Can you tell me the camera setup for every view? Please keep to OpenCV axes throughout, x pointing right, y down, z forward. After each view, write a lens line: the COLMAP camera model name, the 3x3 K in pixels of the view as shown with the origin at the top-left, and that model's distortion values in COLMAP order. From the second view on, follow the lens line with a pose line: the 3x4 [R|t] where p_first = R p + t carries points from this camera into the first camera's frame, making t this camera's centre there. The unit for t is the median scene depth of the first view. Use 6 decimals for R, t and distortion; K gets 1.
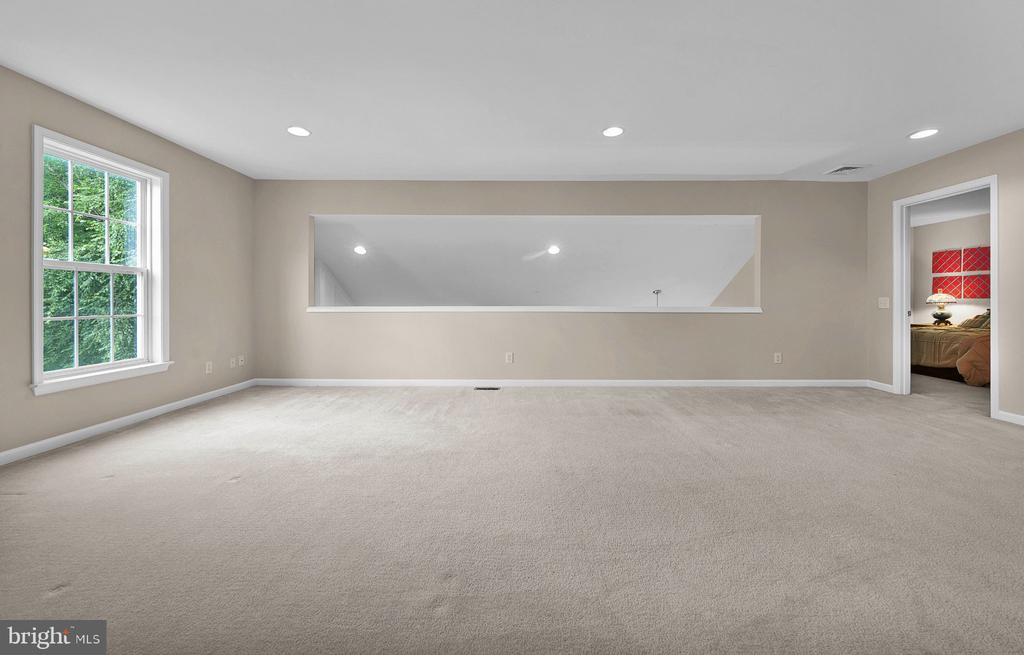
lens RADIAL K [[390.3, 0, 529.1], [0, 390.3, 301.3], [0, 0, 1]] dist [-0.003515, -0.000303]
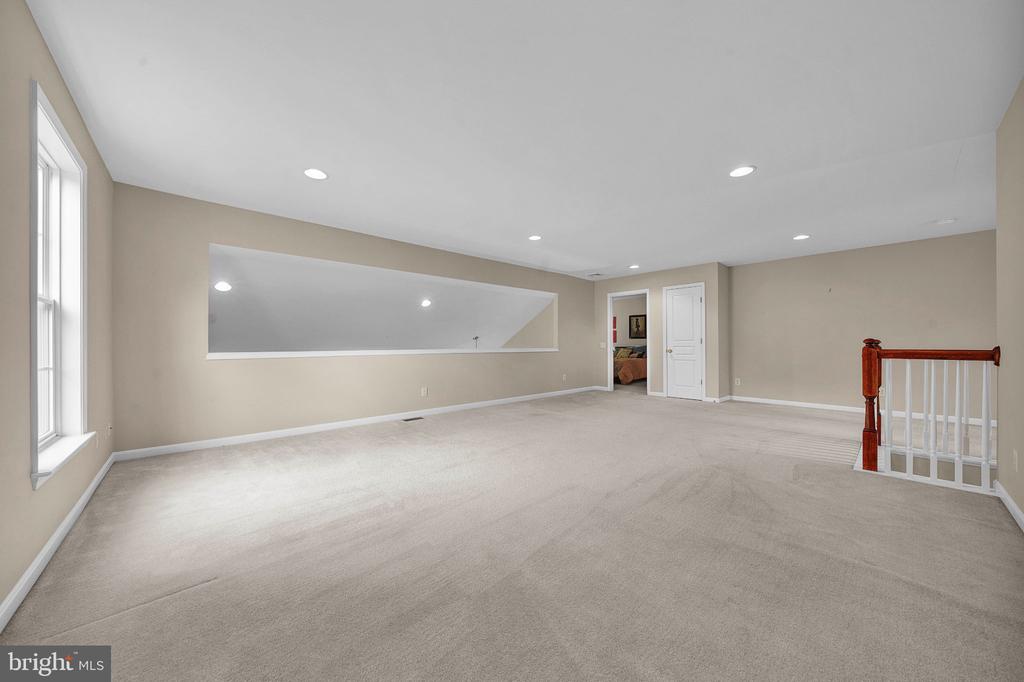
lens RADIAL K [[356.7, 0, 511.1], [0, 356.7, 344.0], [0, 0, 1]] dist [0.000384, -0.000113]
pose [[0.739591, -0.001914, 0.673054, -0.619244], [0.004410, 0.999988, -0.002002, -0.000727], [-0.673042, 0.004449, 0.739591, -0.003134]]
